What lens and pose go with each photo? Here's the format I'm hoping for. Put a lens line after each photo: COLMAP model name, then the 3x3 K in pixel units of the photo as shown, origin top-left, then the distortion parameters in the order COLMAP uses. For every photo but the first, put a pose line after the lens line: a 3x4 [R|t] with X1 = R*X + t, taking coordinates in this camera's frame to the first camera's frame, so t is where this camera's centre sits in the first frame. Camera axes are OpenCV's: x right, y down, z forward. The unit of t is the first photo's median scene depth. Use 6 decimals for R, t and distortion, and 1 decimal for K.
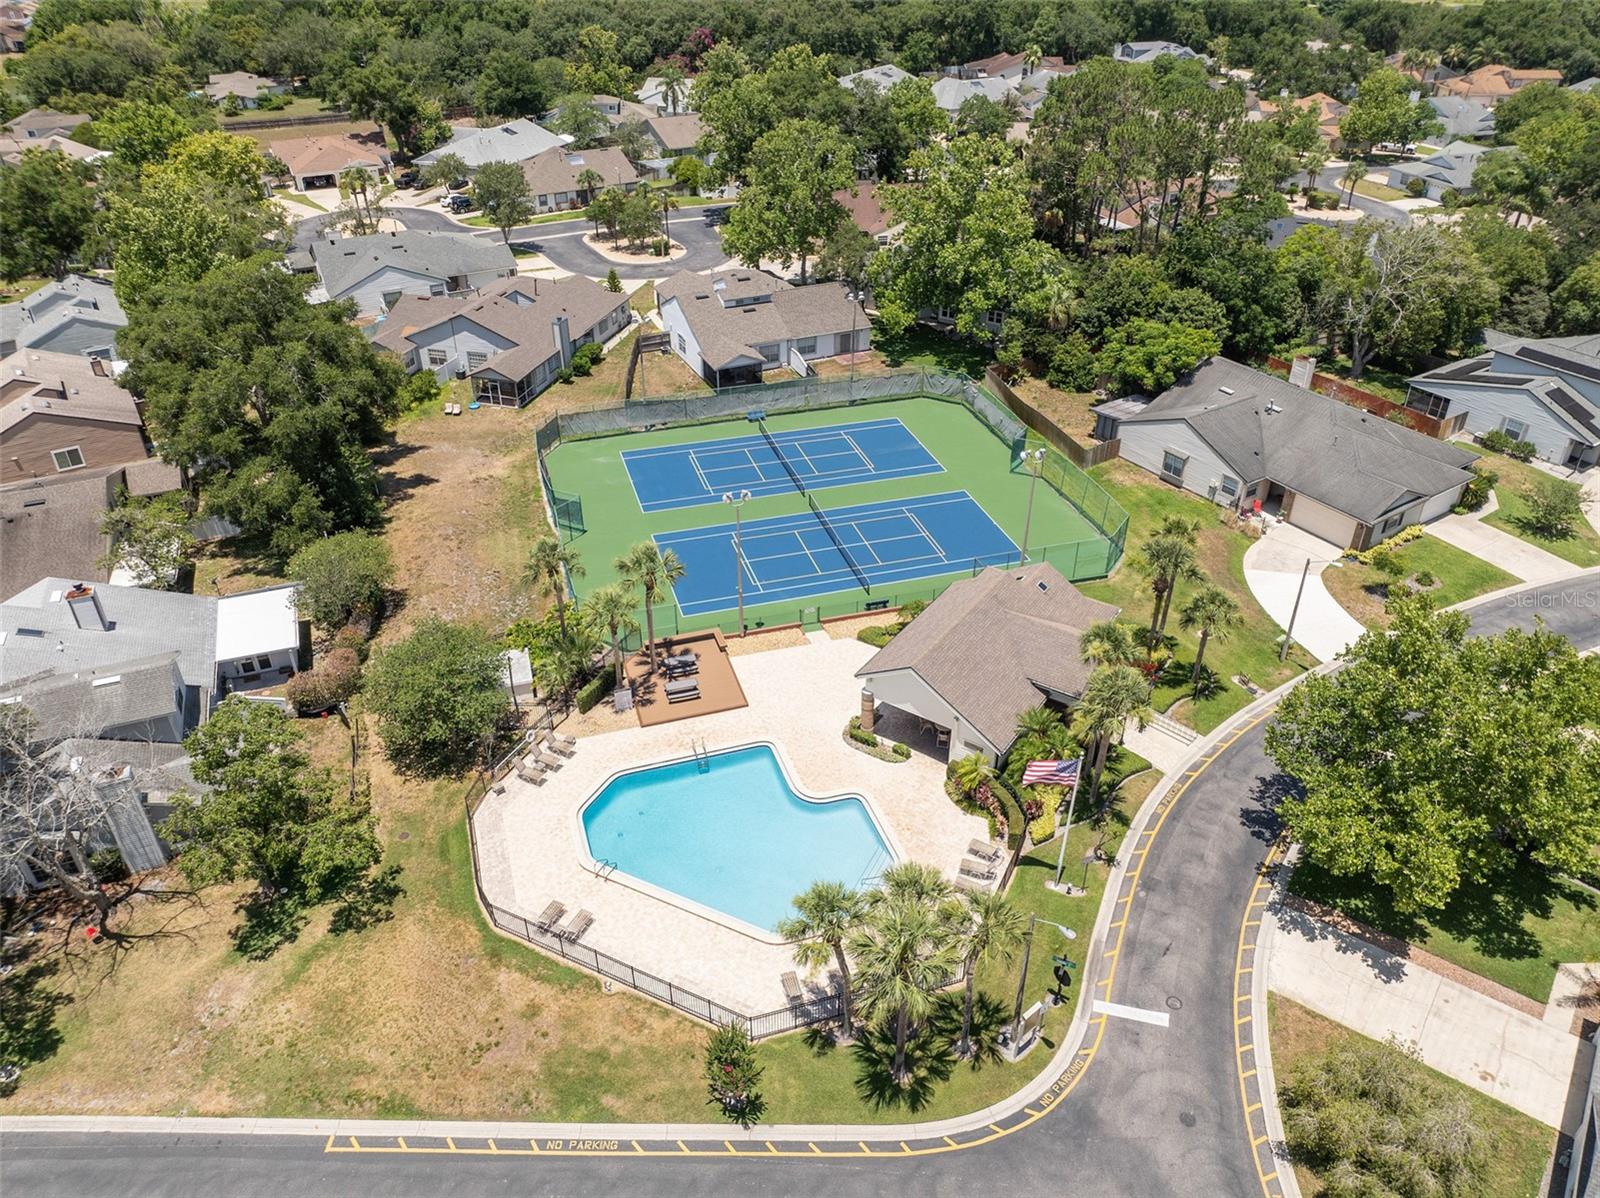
lens RADIAL K [[1138.5, 0, 798.7], [0, 1138.5, 591.8], [0, 0, 1]] dist [-0.060856, 0.043028]
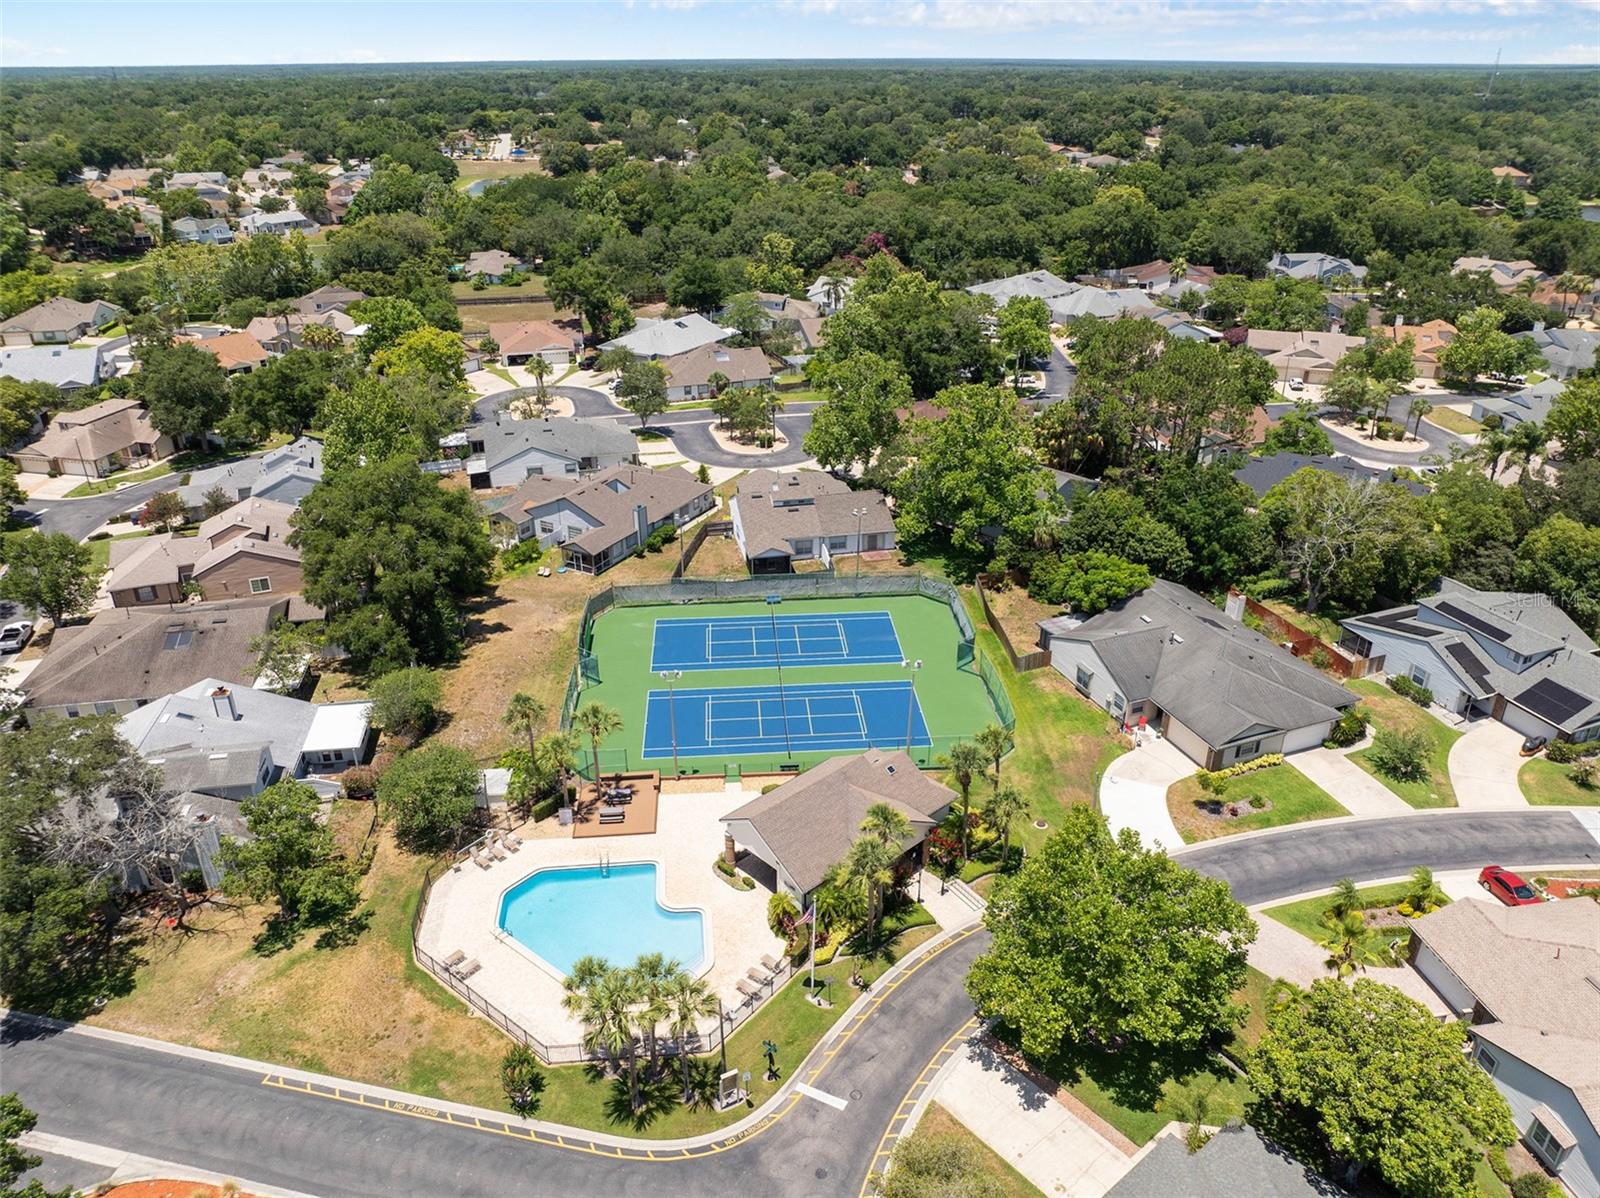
lens RADIAL K [[1128.6, 0, 800.0], [0, 1128.6, 599.0], [0, 0, 1]] dist [-0.047247, 0.024247]
pose [[0.976833, 0.092550, -0.192953, 0.272803], [-0.113363, 0.988533, -0.099757, -0.045237], [0.181508, 0.119320, 0.976124, -0.223353]]
